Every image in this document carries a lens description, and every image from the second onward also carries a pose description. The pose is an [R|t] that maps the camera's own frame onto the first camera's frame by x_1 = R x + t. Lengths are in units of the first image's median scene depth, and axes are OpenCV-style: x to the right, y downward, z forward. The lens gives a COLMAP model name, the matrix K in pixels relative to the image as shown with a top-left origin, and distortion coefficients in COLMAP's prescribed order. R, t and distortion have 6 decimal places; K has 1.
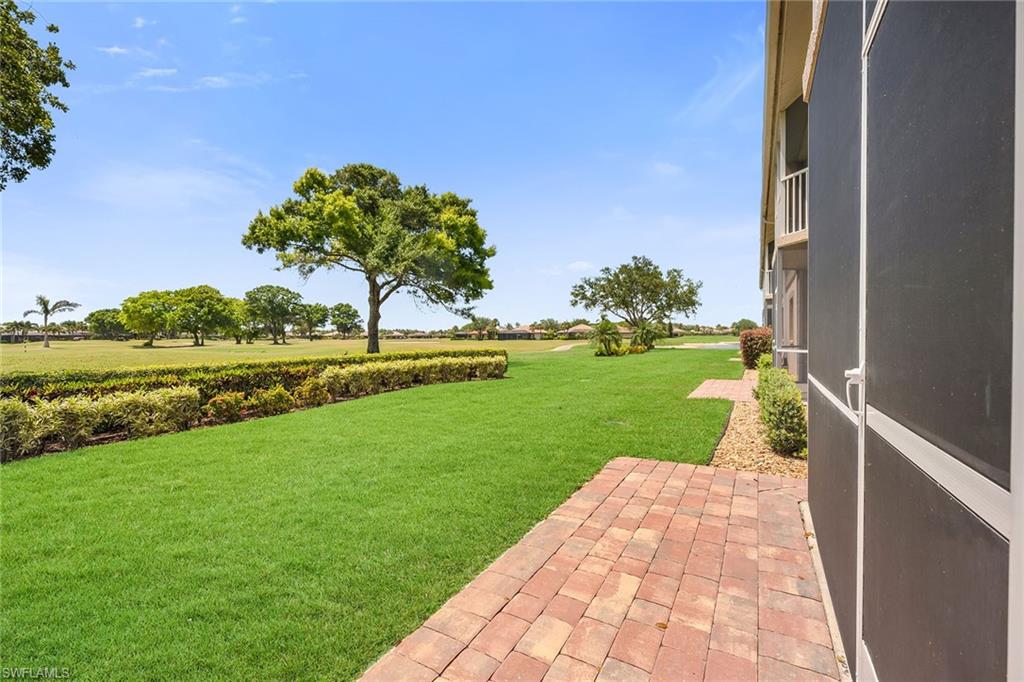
lens RADIAL K [[411.5, 0, 512.2], [0, 411.5, 343.5], [0, 0, 1]] dist [-0.000807, -0.000004]
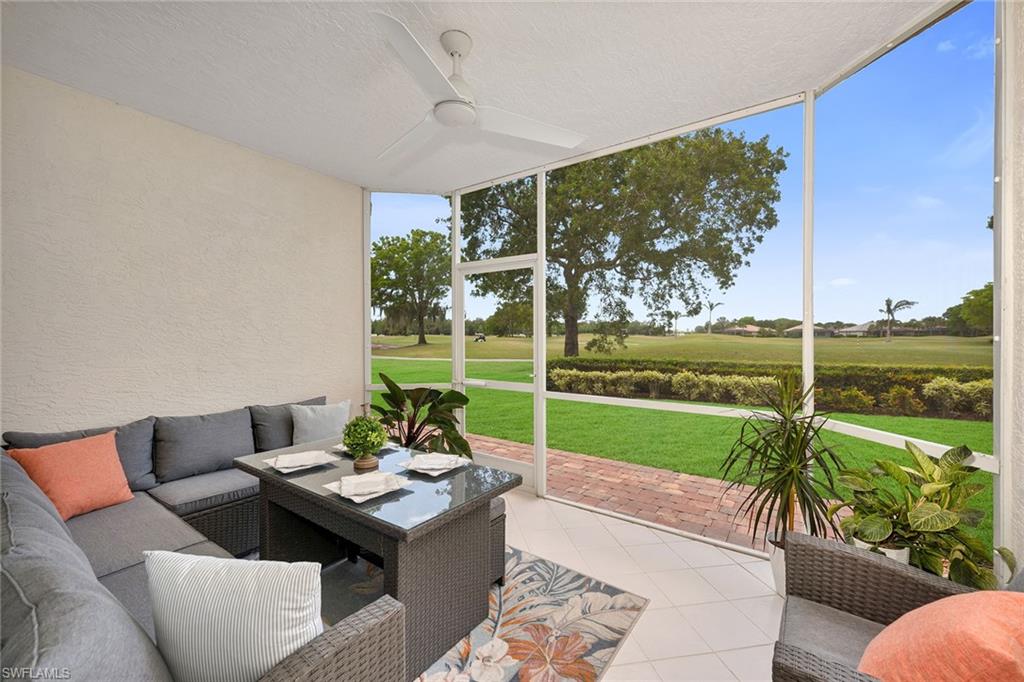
lens RADIAL K [[406.7, 0, 511.7], [0, 406.7, 336.3], [0, 0, 1]] dist [-0.000710, 0.000232]
pose [[-0.061717, 0.011462, -0.998028, 0.496134], [-0.016131, 0.999792, 0.012479, -0.030324], [0.997963, 0.016869, -0.061519, 0.131690]]
